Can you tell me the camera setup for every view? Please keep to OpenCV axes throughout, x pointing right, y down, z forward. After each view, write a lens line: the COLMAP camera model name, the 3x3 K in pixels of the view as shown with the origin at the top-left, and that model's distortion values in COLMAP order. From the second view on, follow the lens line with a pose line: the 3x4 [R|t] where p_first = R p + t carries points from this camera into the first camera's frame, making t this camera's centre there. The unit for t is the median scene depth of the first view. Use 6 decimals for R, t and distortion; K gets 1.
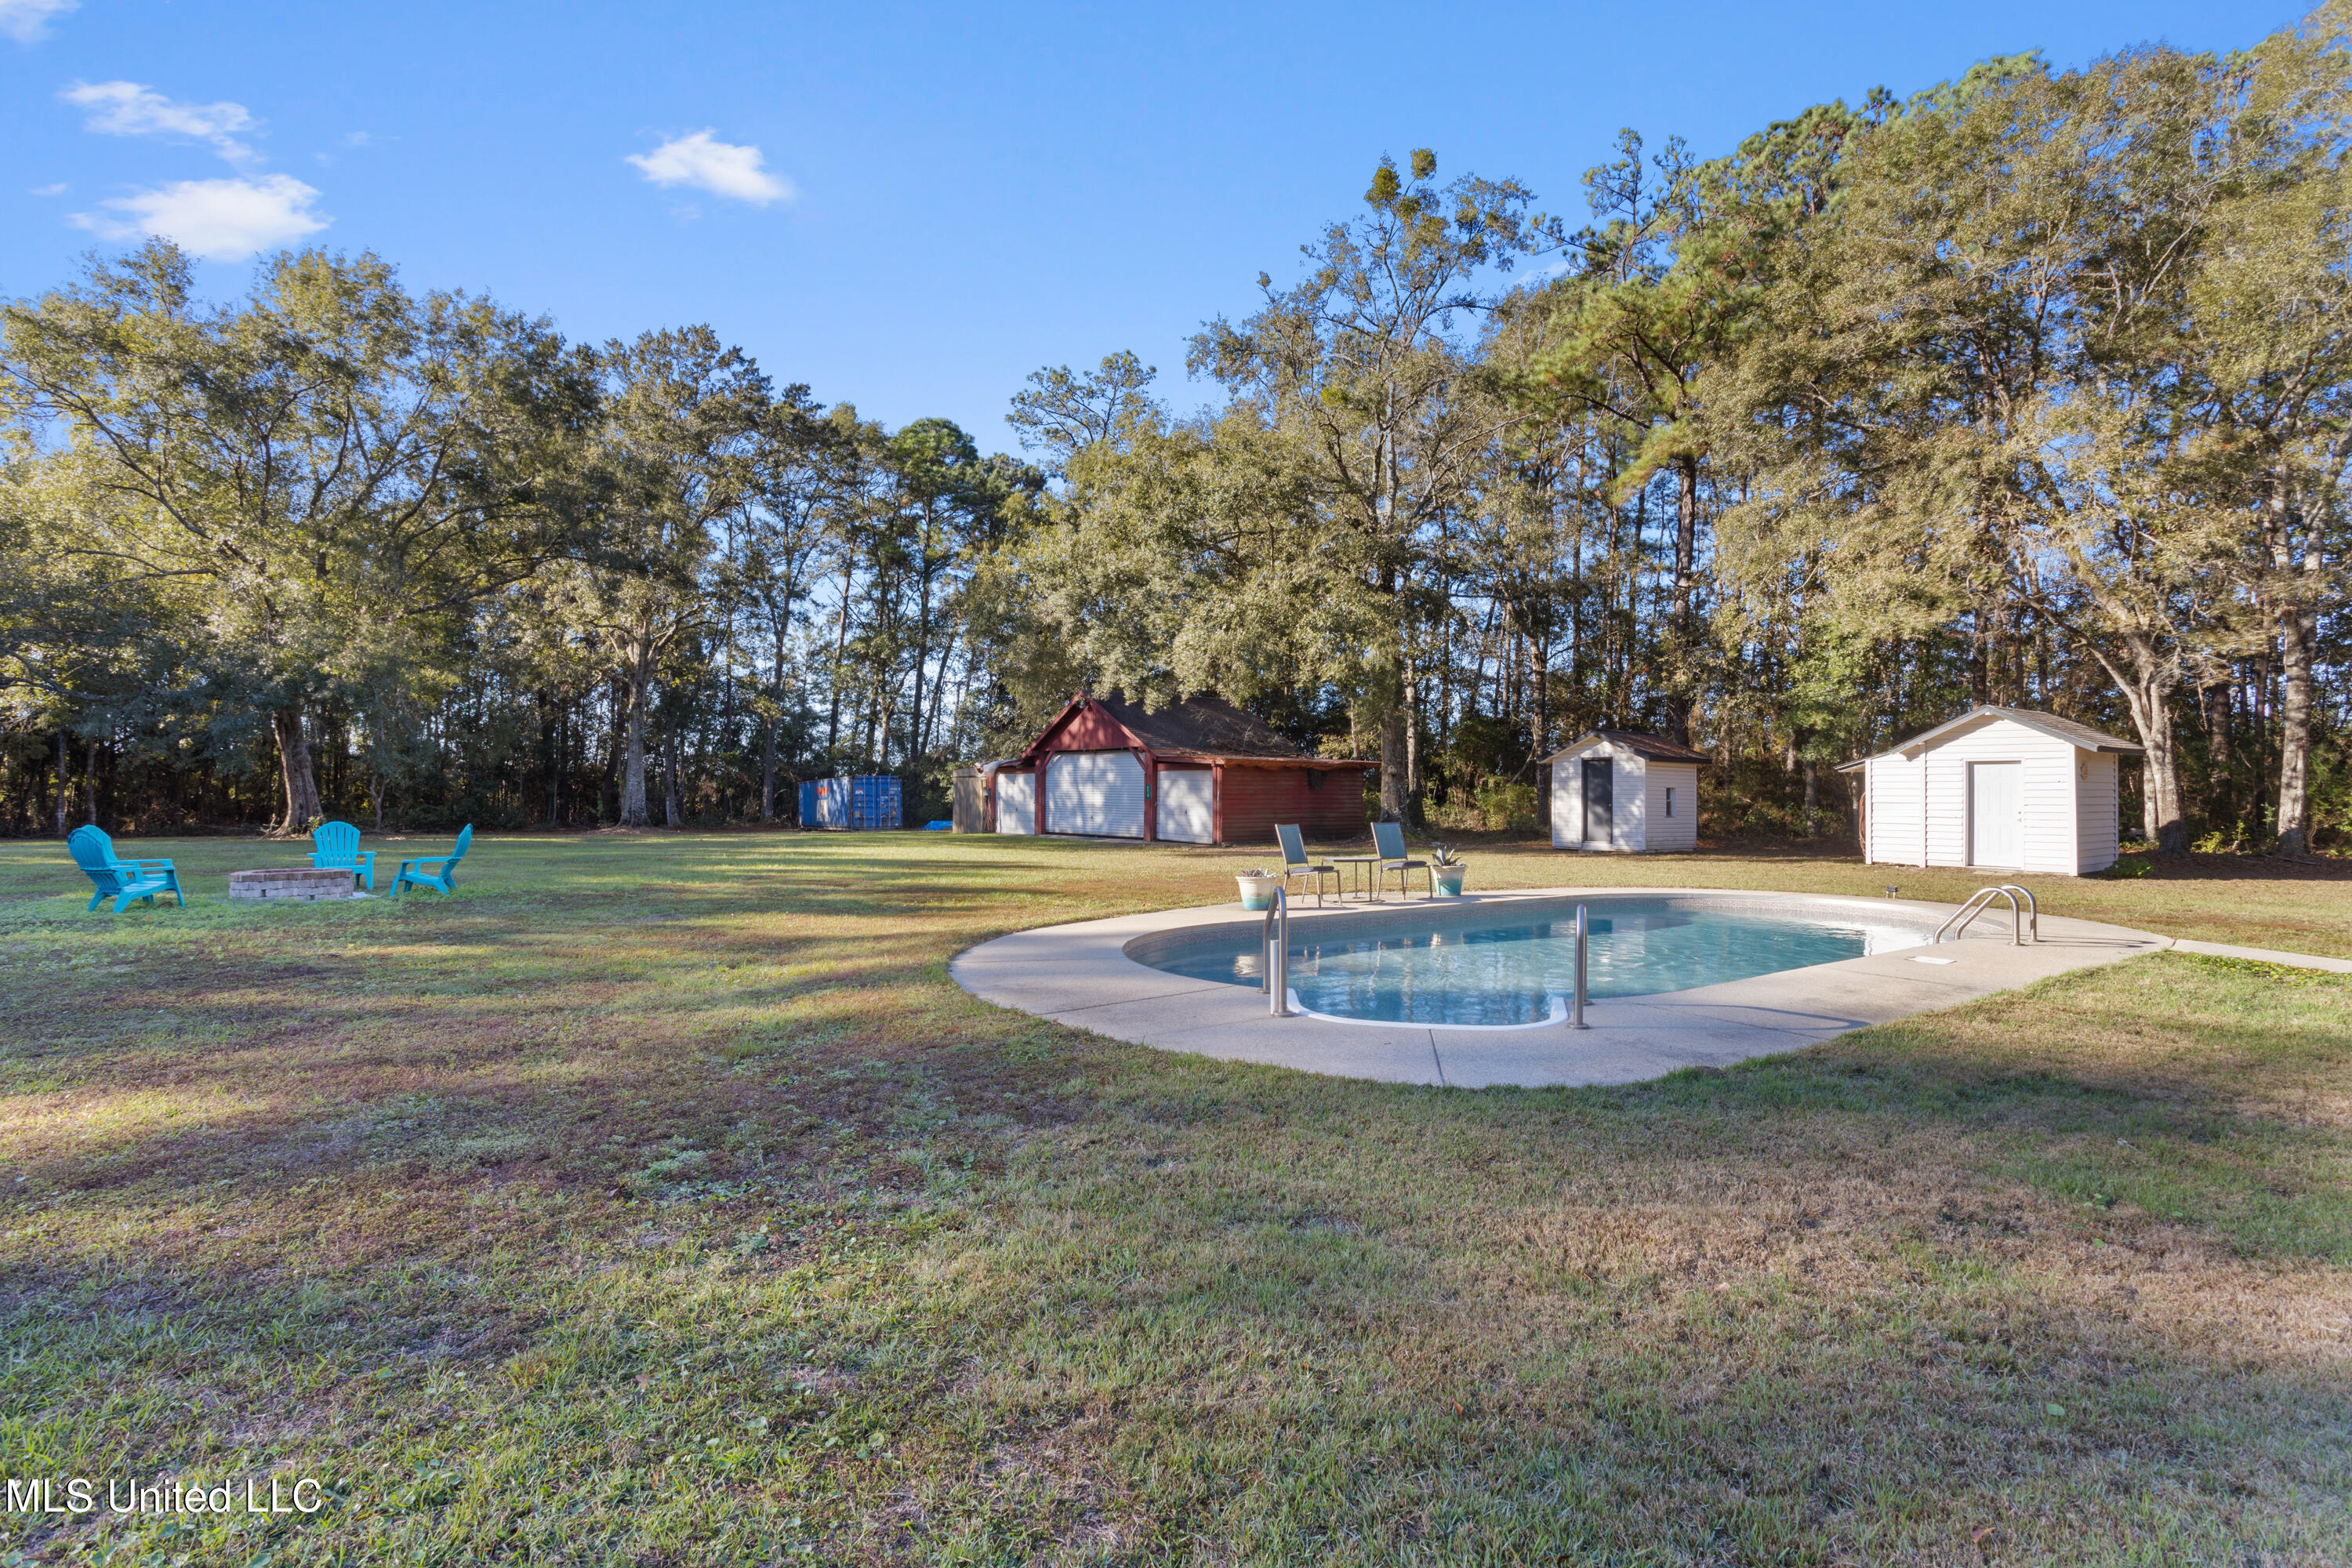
lens RADIAL K [[1142.6, 0, 1161.6], [0, 1142.6, 784.2], [0, 0, 1]] dist [-0.025585, 0.009553]
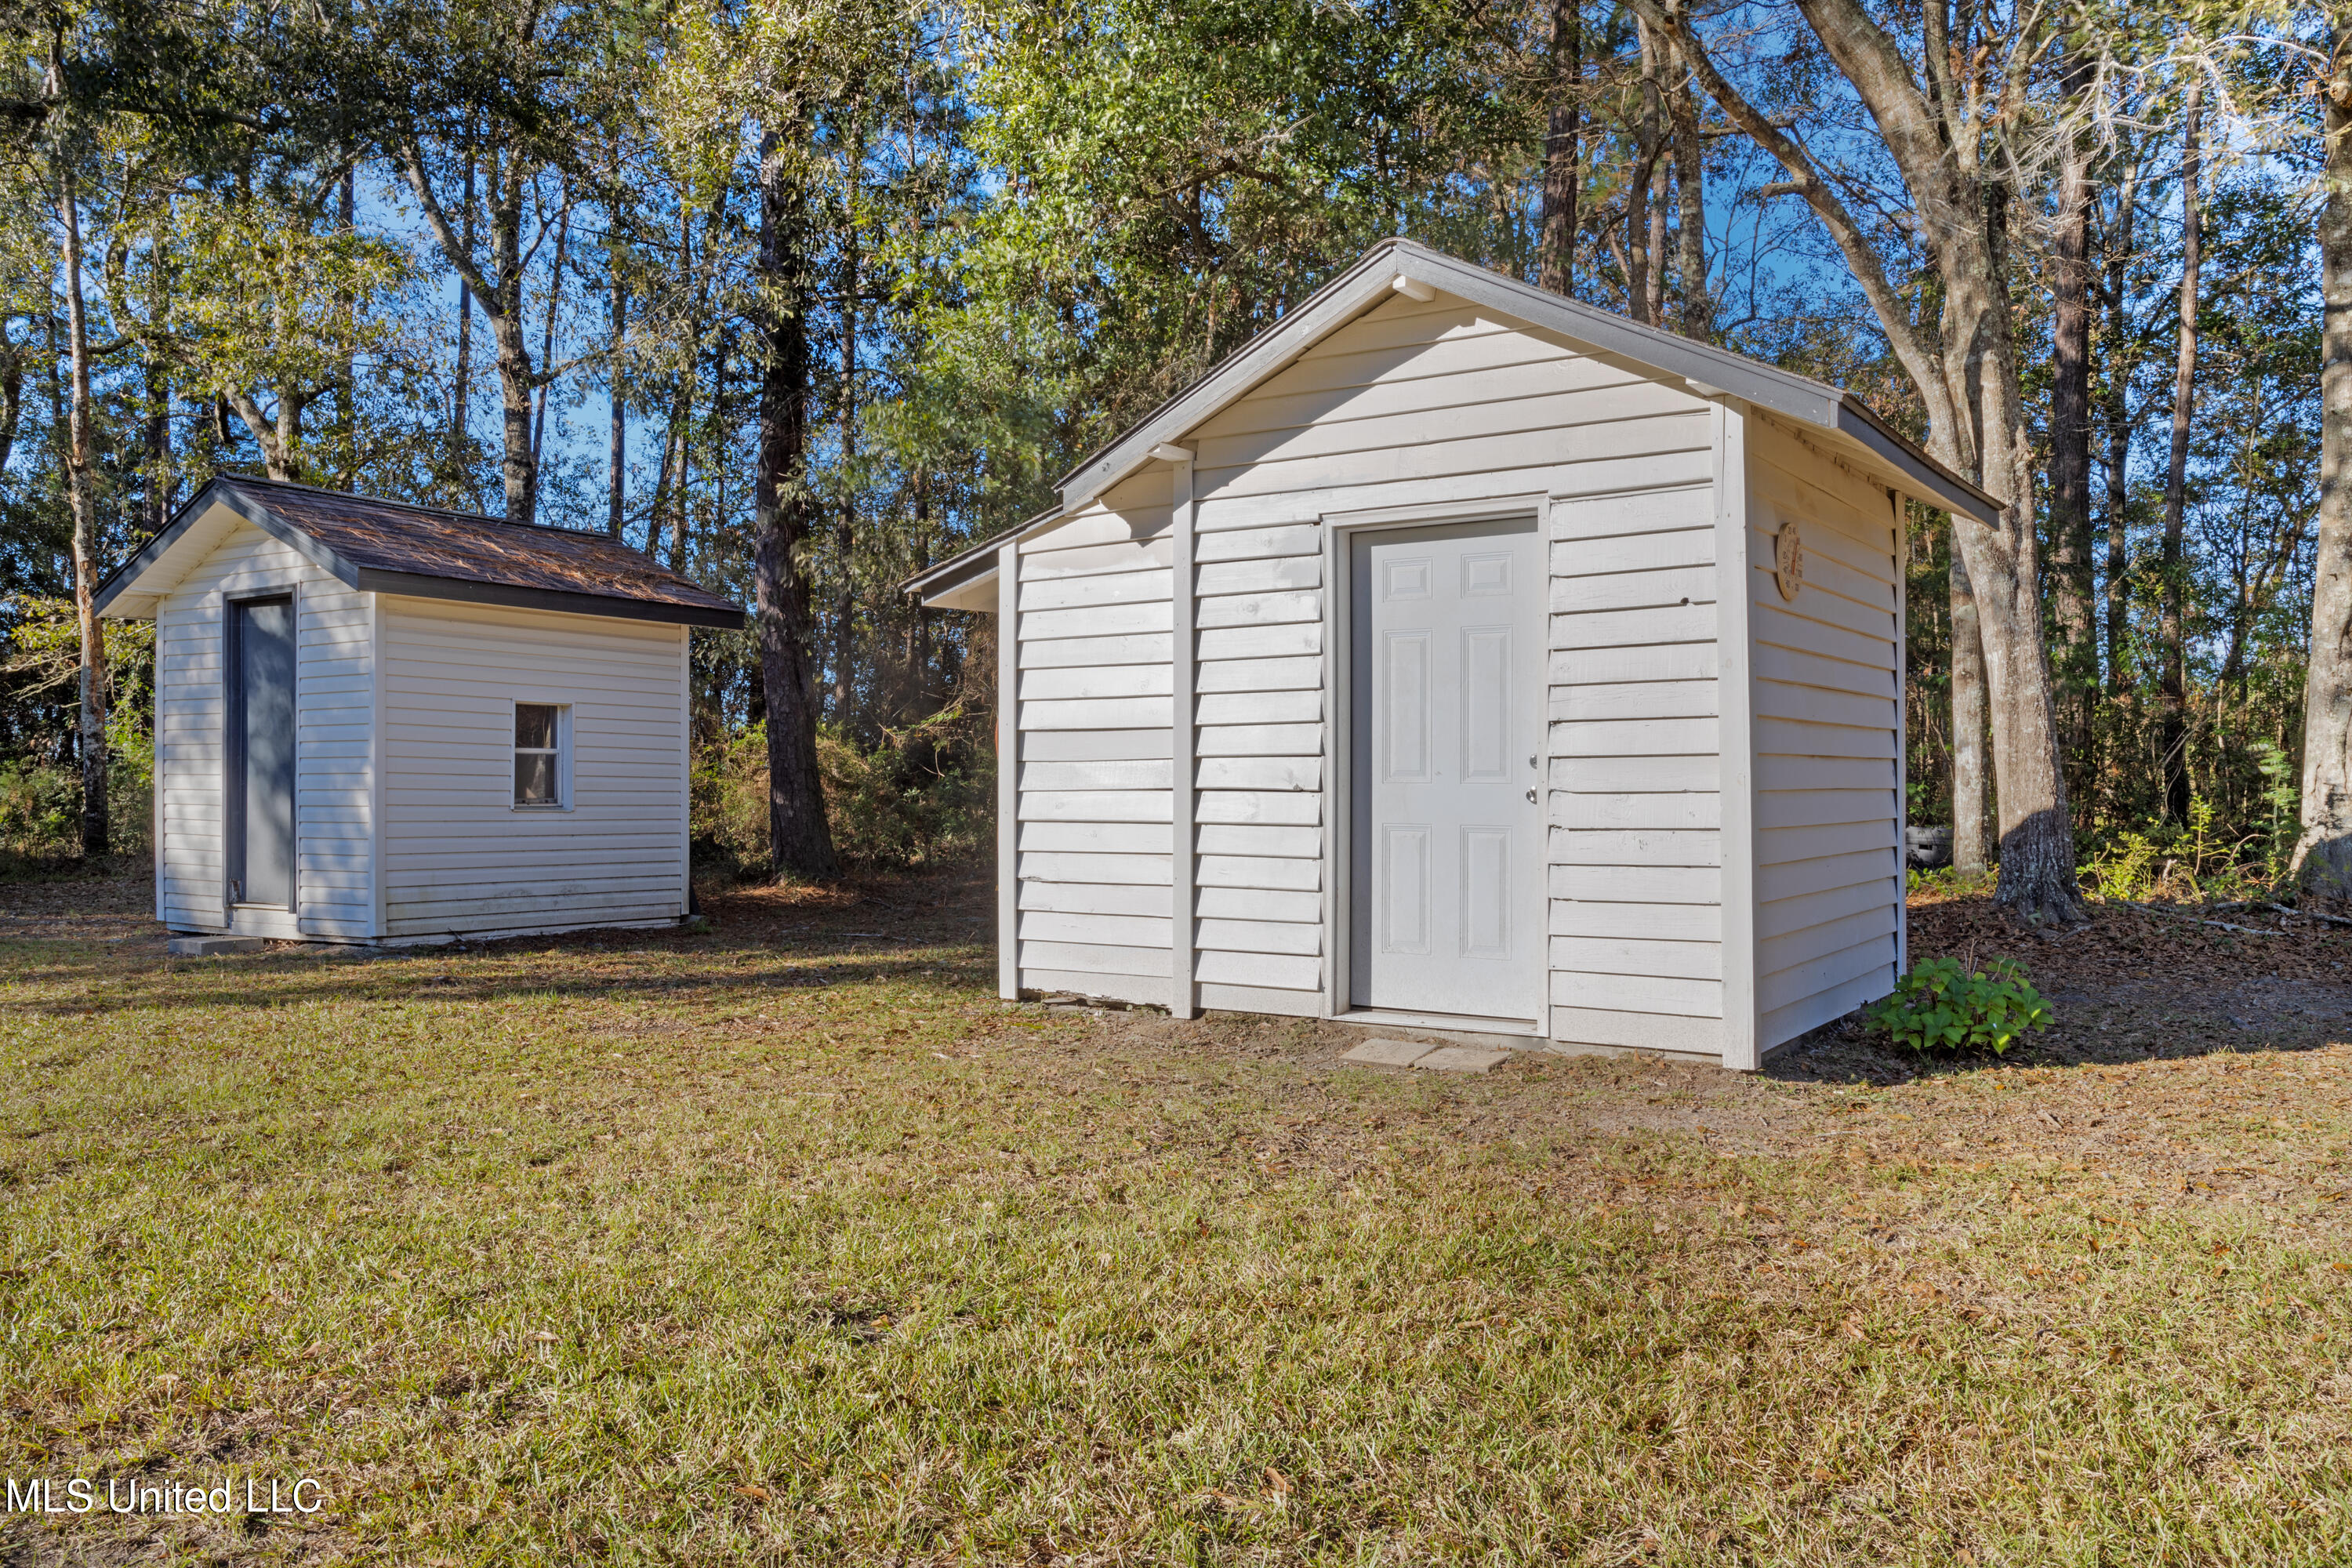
lens RADIAL K [[1755.5, 0, 1182.2], [0, 1755.5, 793.1], [0, 0, 1]] dist [-0.029962, 0.004727]
pose [[0.943655, -0.004335, 0.330904, 0.391101], [0.002107, 0.999973, 0.007090, 0.018930], [-0.330925, -0.005993, 0.943638, 0.472183]]
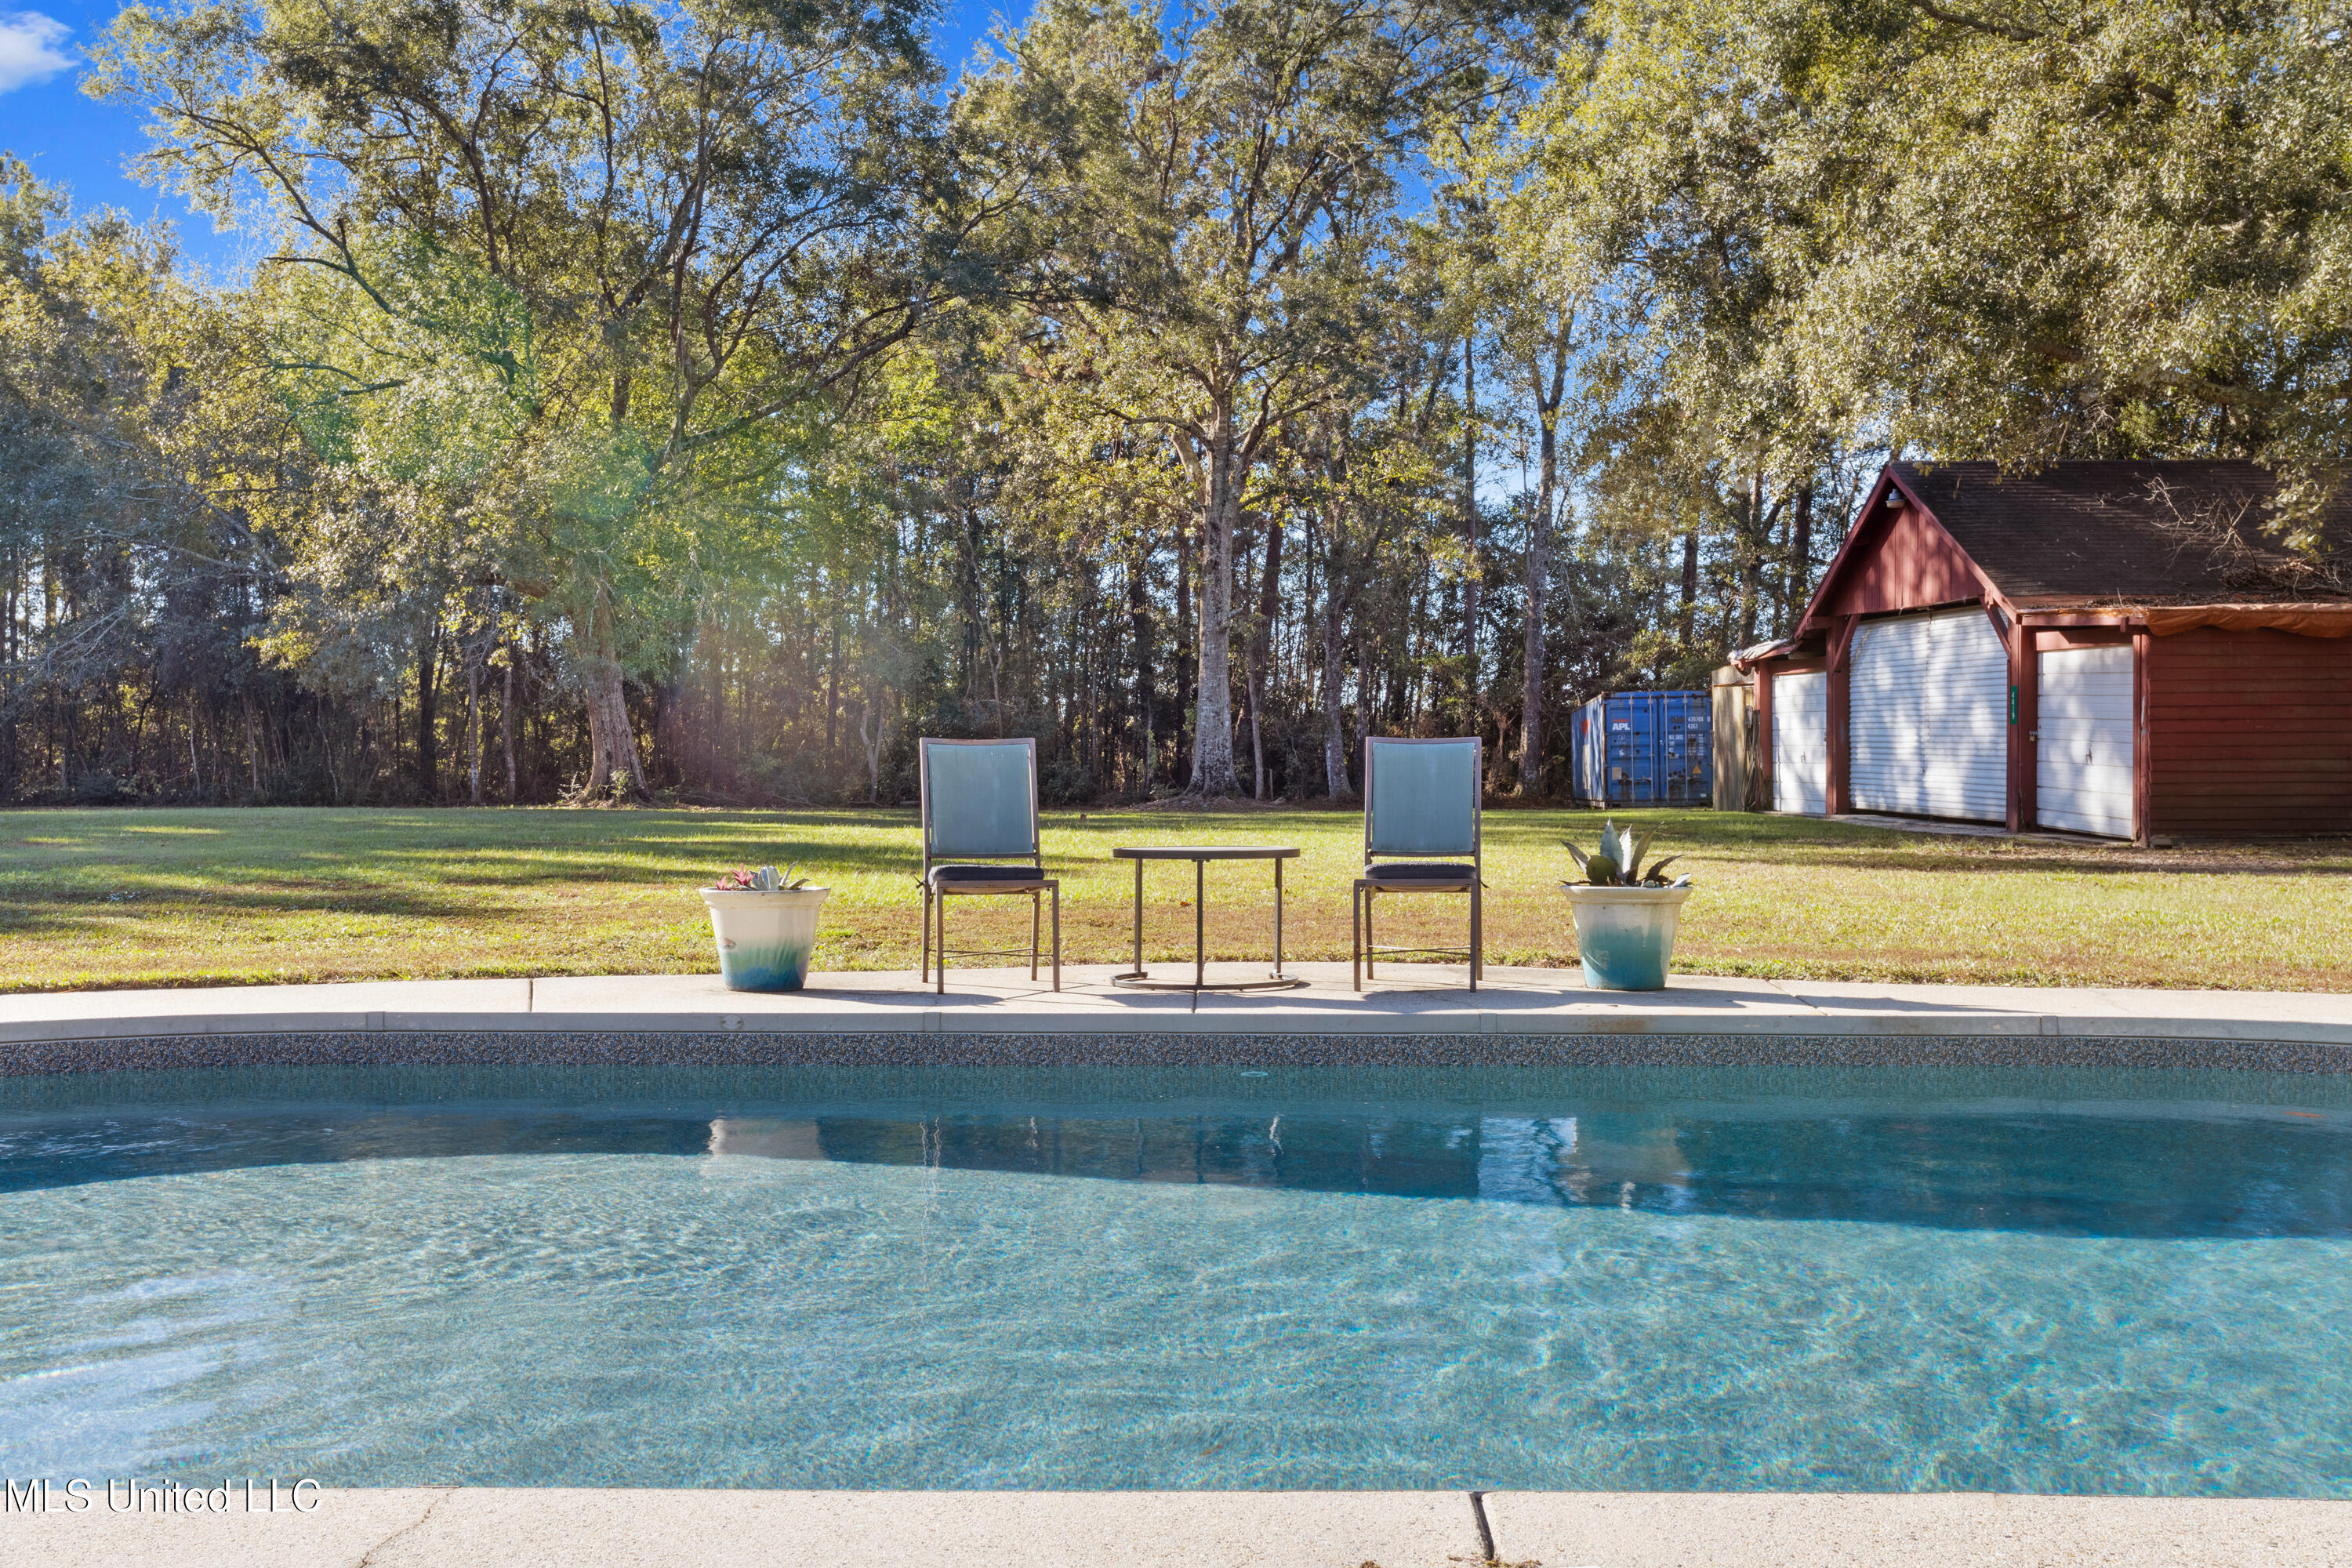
lens RADIAL K [[2280.4, 0, 1165.8], [0, 2280.4, 783.2], [0, 0, 1]] dist [0.003299, 0.000000]
pose [[0.818833, 0.002160, -0.574028, 0.236961], [0.012525, 0.999688, 0.021628, 0.013723], [0.573896, -0.024900, 0.818550, 0.209173]]
